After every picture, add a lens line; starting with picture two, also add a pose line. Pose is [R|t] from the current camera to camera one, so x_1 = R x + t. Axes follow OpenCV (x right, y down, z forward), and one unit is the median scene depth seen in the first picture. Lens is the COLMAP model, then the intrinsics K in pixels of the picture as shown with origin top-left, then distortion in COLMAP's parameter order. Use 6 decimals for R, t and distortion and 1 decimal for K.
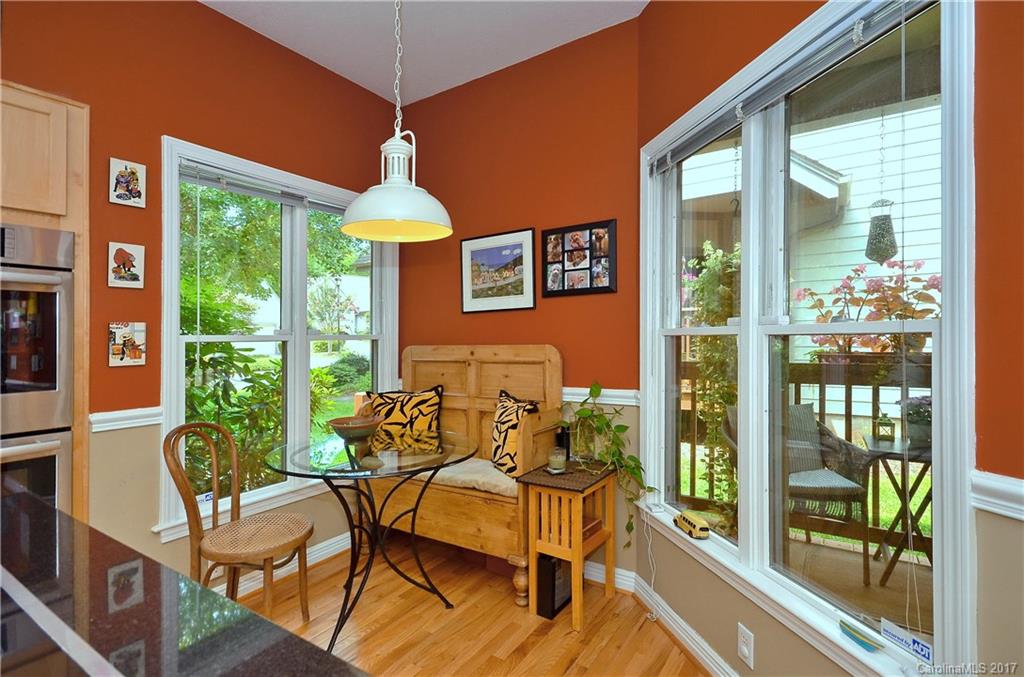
lens RADIAL K [[501.1, 0, 508.2], [0, 501.1, 336.2], [0, 0, 1]] dist [0.009094, -0.000022]
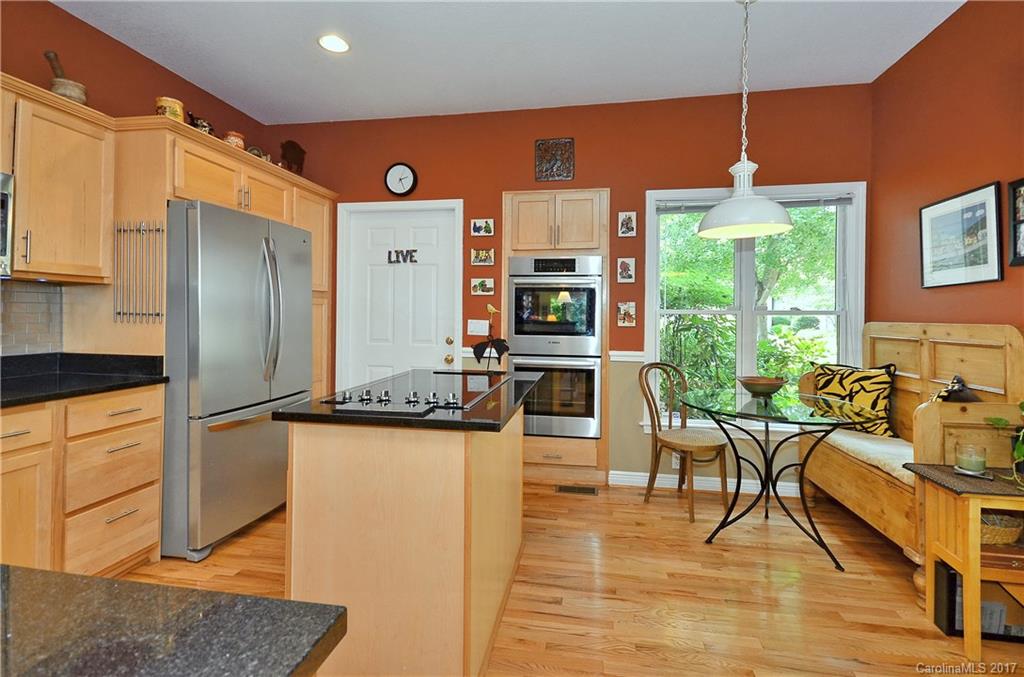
lens RADIAL K [[474.4, 0, 515.7], [0, 474.4, 304.5], [0, 0, 1]] dist [0.003213, -0.000366]
pose [[0.409429, -0.001626, -0.912341, 0.452758], [-0.010533, 0.999923, -0.006510, -0.002636], [0.912281, 0.012275, 0.409380, -0.032899]]
